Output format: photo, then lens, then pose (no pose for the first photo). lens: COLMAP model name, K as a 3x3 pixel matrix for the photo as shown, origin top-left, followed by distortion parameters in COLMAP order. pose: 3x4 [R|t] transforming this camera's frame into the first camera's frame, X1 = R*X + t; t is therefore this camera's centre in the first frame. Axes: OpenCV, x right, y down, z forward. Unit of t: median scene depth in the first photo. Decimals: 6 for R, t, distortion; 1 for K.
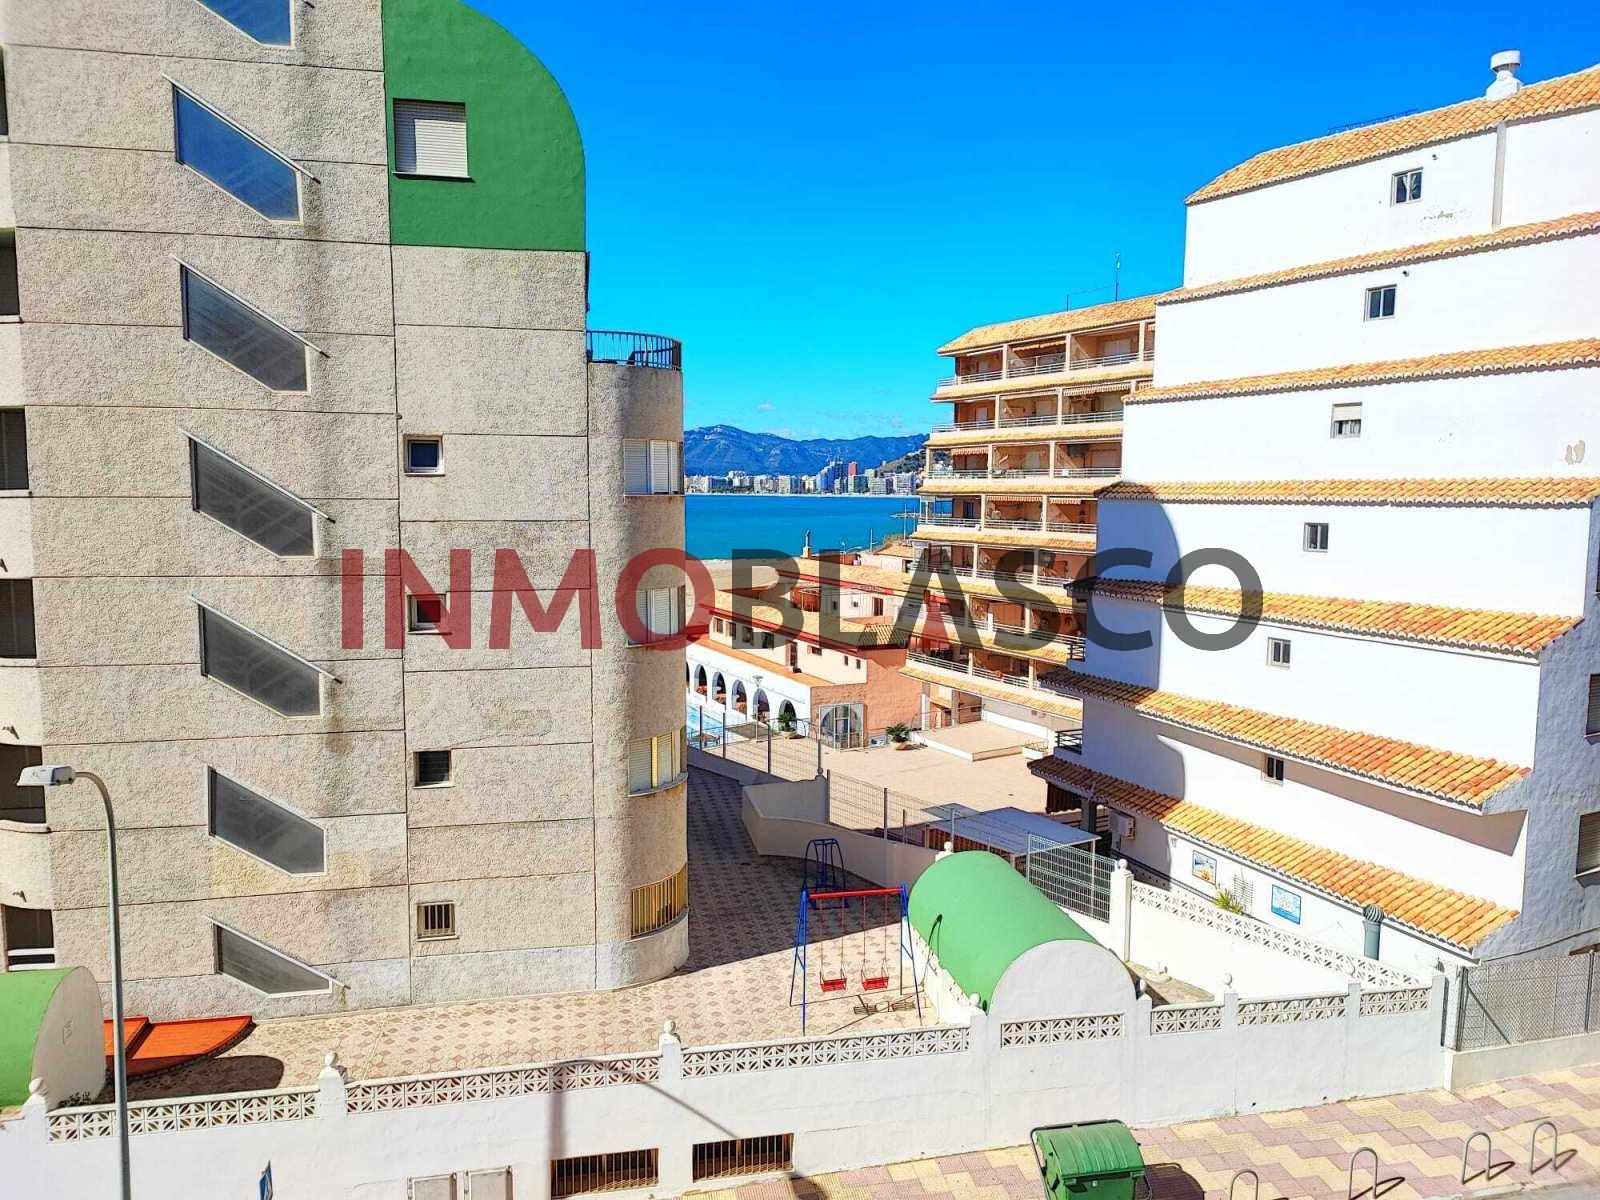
lens RADIAL K [[1212.6, 0, 739.8], [0, 1212.6, 605.8], [0, 0, 1]] dist [0.098854, -0.096456]
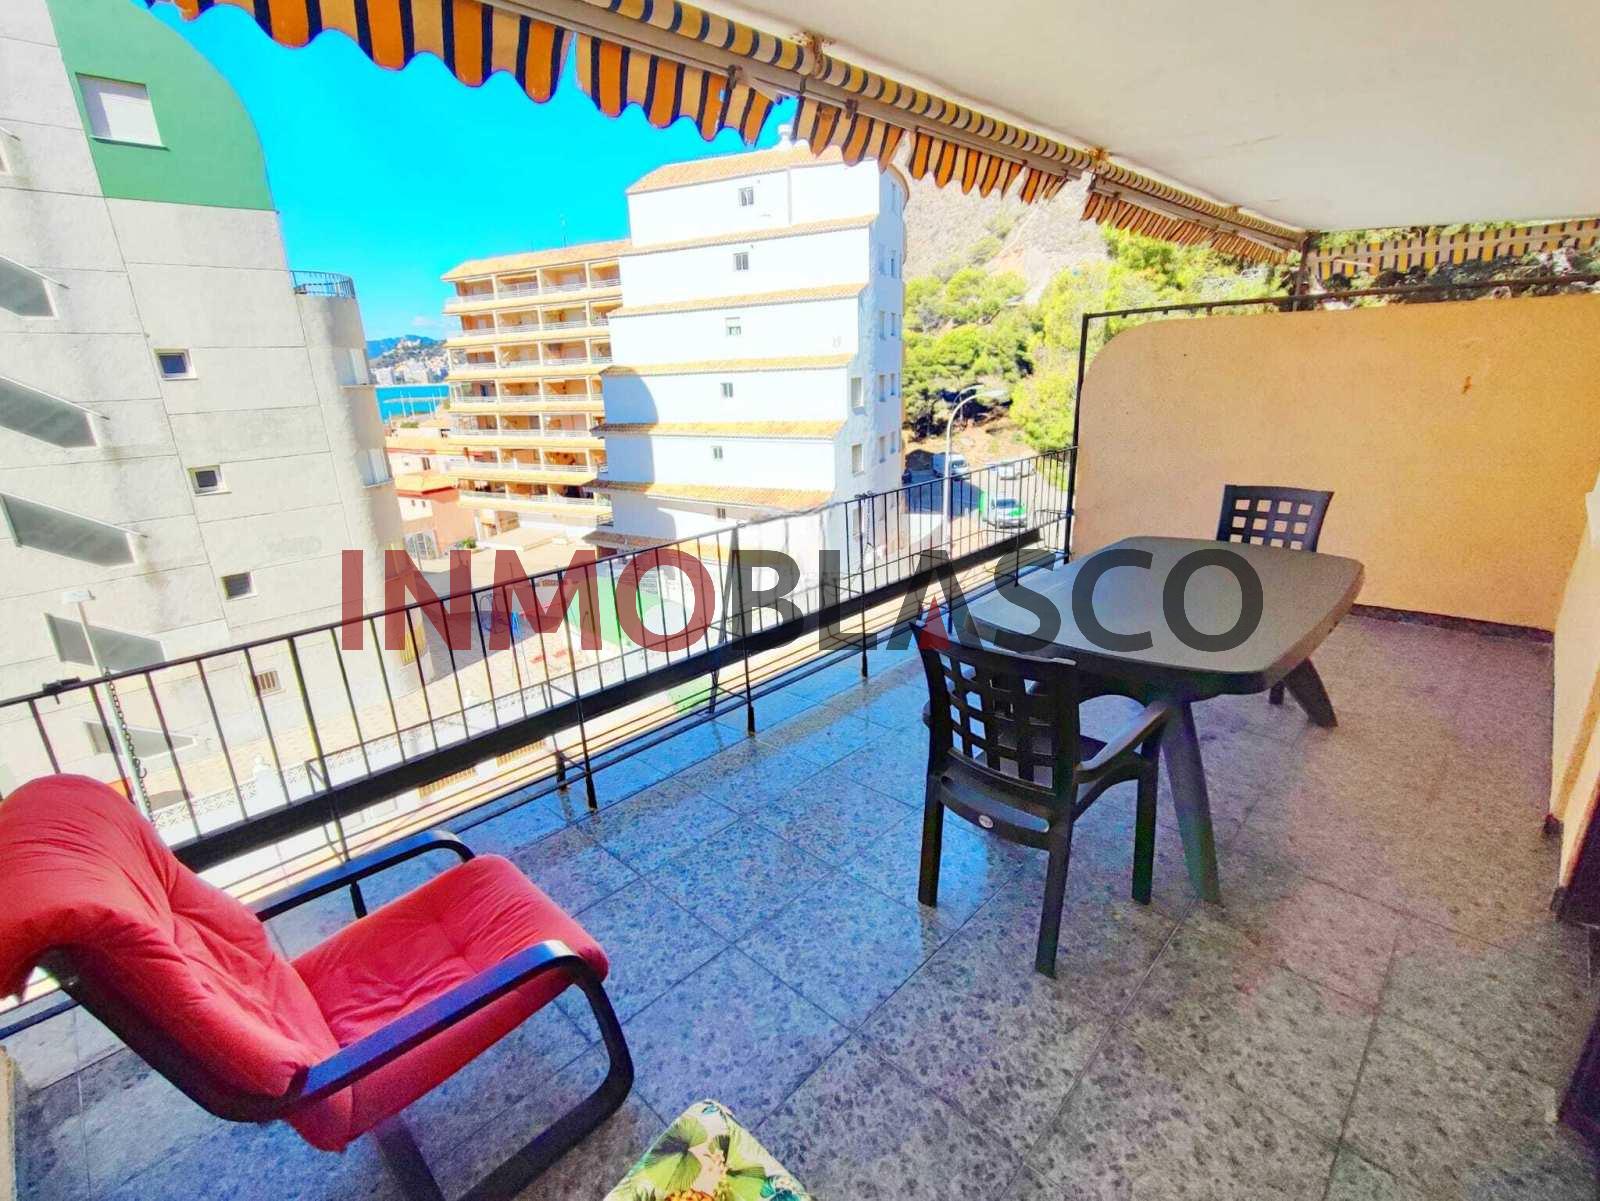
lens RADIAL K [[736.0, 0, 789.0], [0, 736.0, 593.7], [0, 0, 1]] dist [-0.001989, 0.011030]
pose [[0.844604, -0.199433, 0.496861, -0.087235], [0.098176, 0.969988, 0.222451, 0.006182], [-0.526314, -0.139103, 0.838835, -0.062246]]
